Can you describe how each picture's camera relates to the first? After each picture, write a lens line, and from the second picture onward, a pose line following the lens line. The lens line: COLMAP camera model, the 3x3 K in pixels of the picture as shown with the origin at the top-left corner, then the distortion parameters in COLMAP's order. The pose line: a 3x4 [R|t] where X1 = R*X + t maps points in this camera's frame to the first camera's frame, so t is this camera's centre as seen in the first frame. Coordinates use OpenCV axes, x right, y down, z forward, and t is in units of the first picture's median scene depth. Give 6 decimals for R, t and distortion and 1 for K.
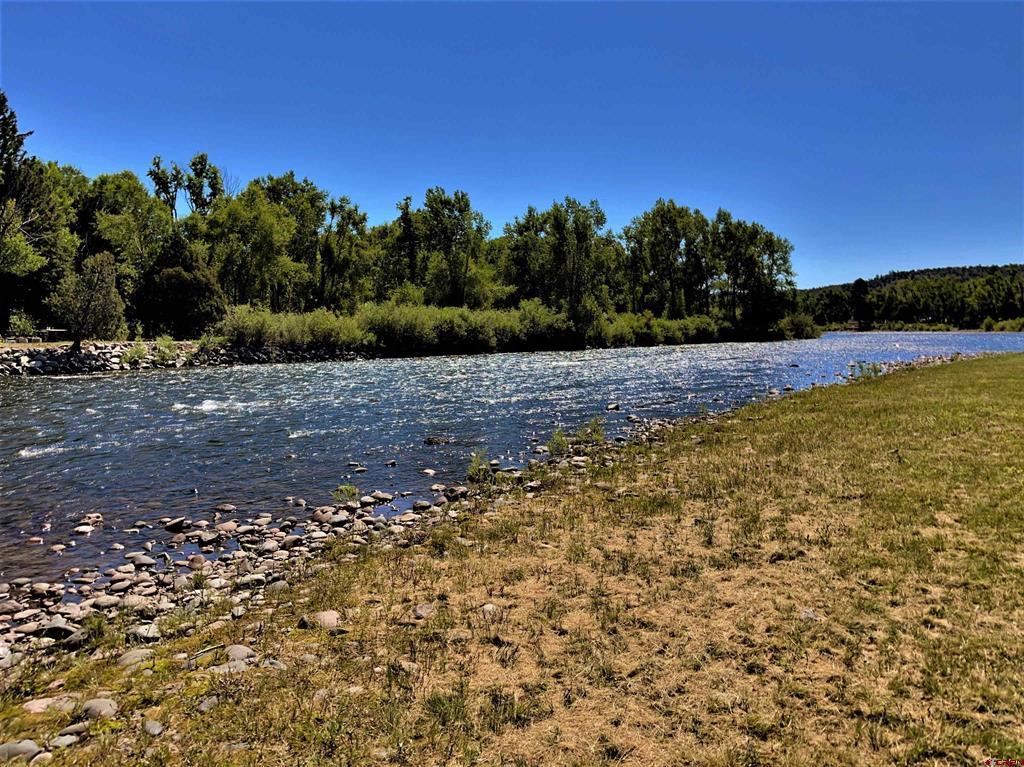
lens RADIAL K [[776.2, 0, 512.0], [0, 776.2, 383.5], [0, 0, 1]] dist [0.002089, -0.001571]
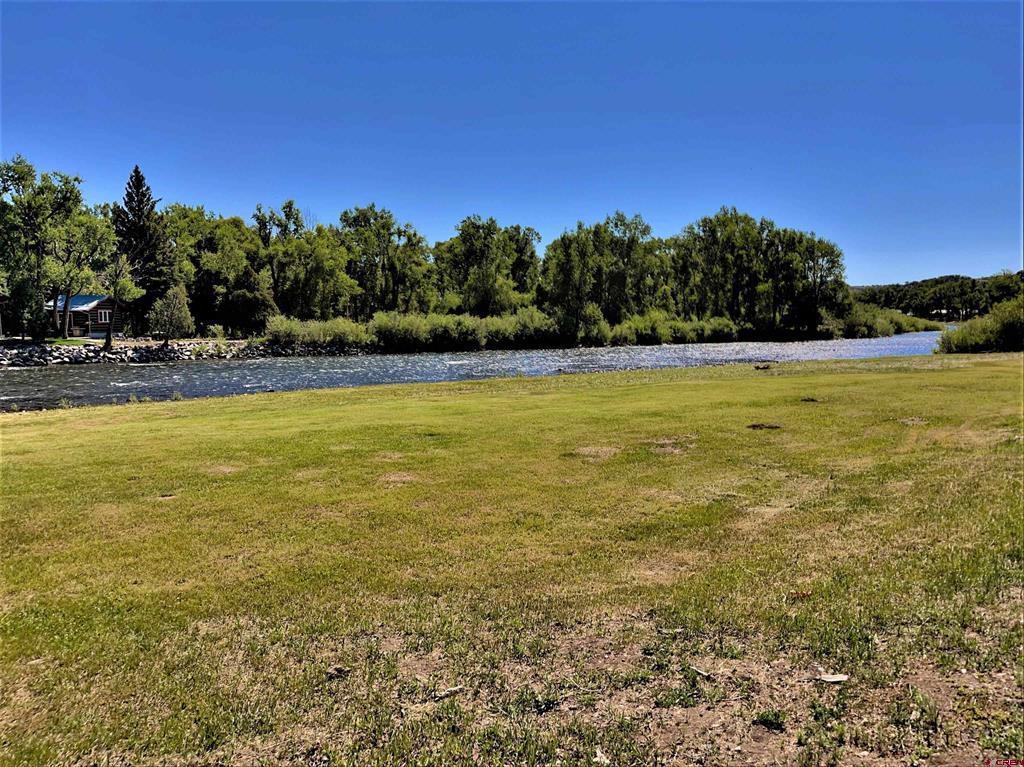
lens RADIAL K [[765.6, 0, 512.0], [0, 765.6, 383.5], [0, 0, 1]] dist [0.024031, 0.002140]
pose [[0.963364, 0.039094, -0.265332, 0.326333], [-0.031705, 0.998982, 0.032074, -0.023746], [0.266315, -0.022487, 0.963624, -0.201204]]
